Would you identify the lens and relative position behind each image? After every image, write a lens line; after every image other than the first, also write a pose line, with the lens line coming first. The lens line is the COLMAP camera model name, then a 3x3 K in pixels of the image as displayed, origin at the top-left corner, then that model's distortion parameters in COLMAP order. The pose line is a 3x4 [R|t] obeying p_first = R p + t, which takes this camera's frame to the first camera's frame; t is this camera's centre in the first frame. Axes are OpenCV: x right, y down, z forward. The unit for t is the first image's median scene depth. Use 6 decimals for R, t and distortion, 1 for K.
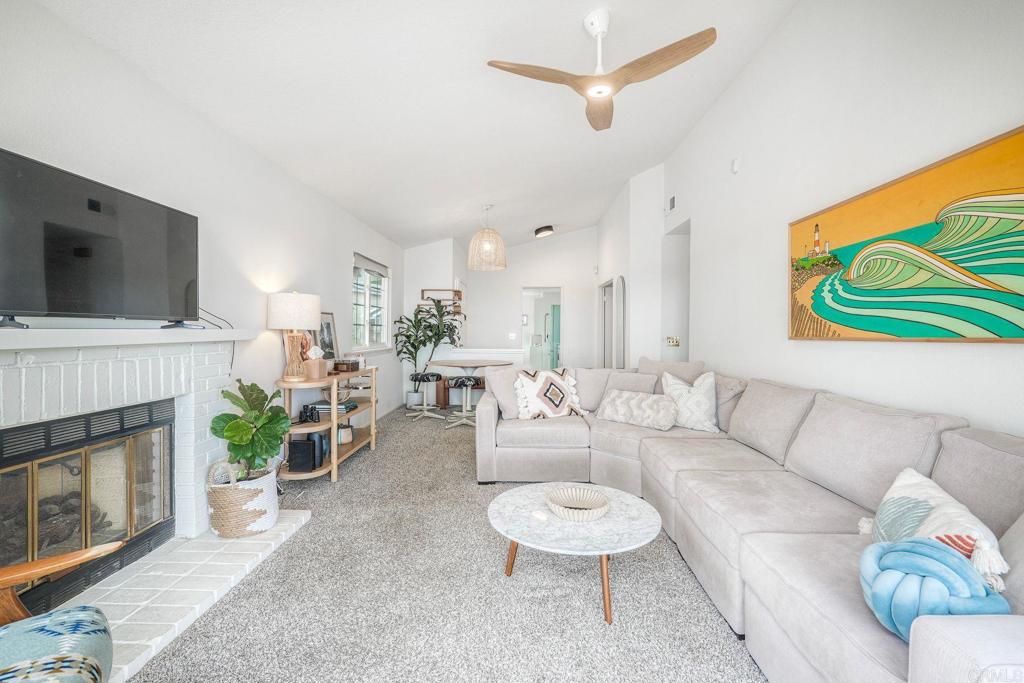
lens RADIAL K [[468.2, 0, 513.4], [0, 468.2, 338.3], [0, 0, 1]] dist [-0.007289, 0.000811]
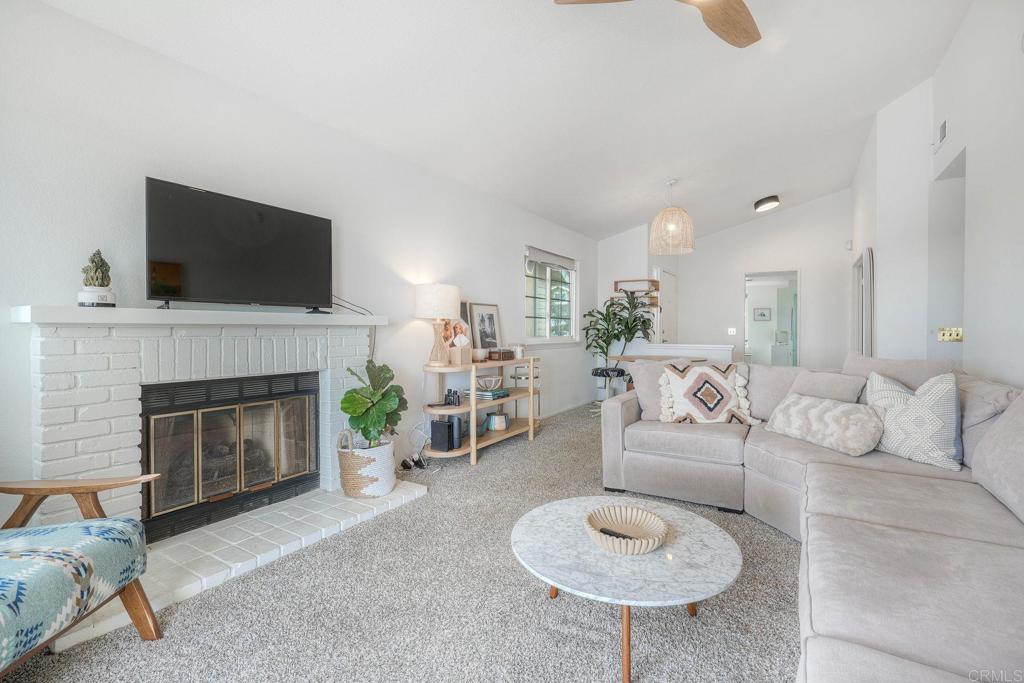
lens RADIAL K [[468.2, 0, 513.4], [0, 468.2, 338.3], [0, 0, 1]] dist [-0.007289, 0.000811]
pose [[0.863137, 0.004975, -0.504946, 0.218876], [-0.005287, 0.999986, 0.000815, 0.025203], [0.504943, 0.001966, 0.863151, 0.147833]]
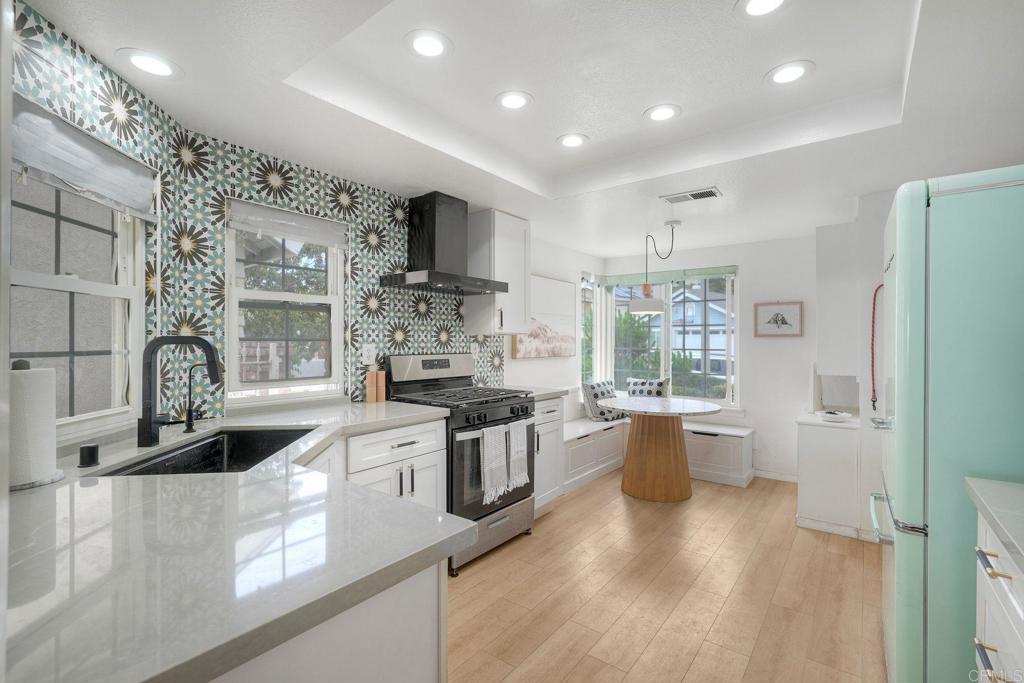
lens RADIAL K [[446.7, 0, 512.0], [0, 446.7, 341.5], [0, 0, 1]] dist [-0.000295, 0.000493]
pose [[0.784787, -0.006730, -0.619729, 0.237102], [-0.012055, 0.999586, -0.026120, -0.056286], [0.619648, 0.027970, 0.784381, 2.555141]]
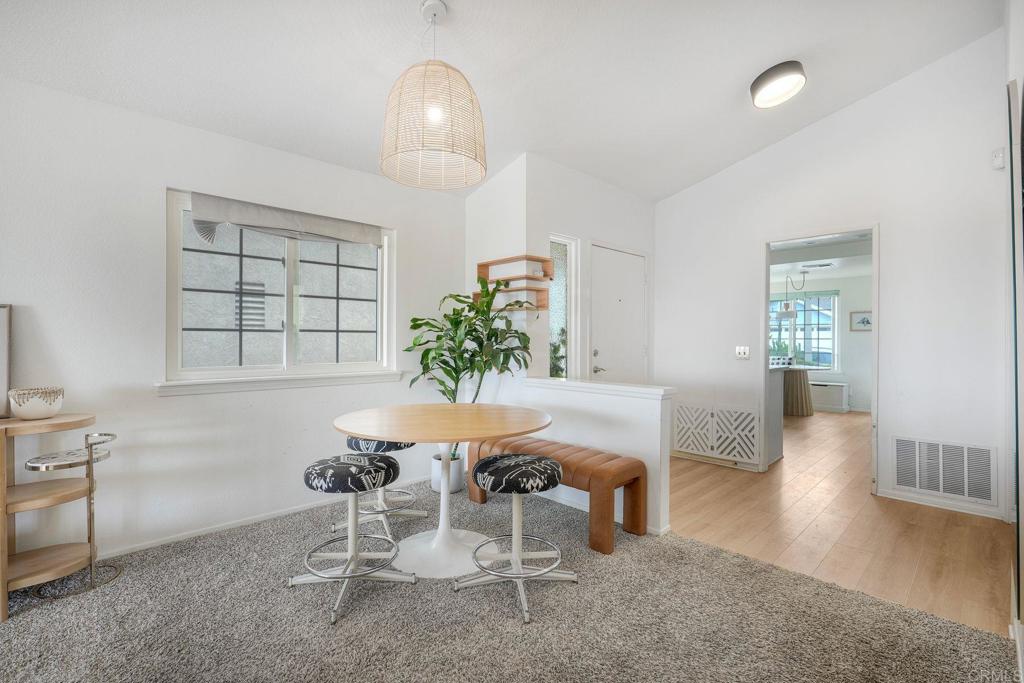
lens RADIAL K [[468.2, 0, 513.4], [0, 468.2, 338.3], [0, 0, 1]] dist [-0.007289, 0.000811]
pose [[0.711285, -0.000814, -0.702904, 0.407197], [-0.012461, 0.999828, -0.013767, -0.026179], [0.702794, 0.018551, 0.711152, 1.321949]]
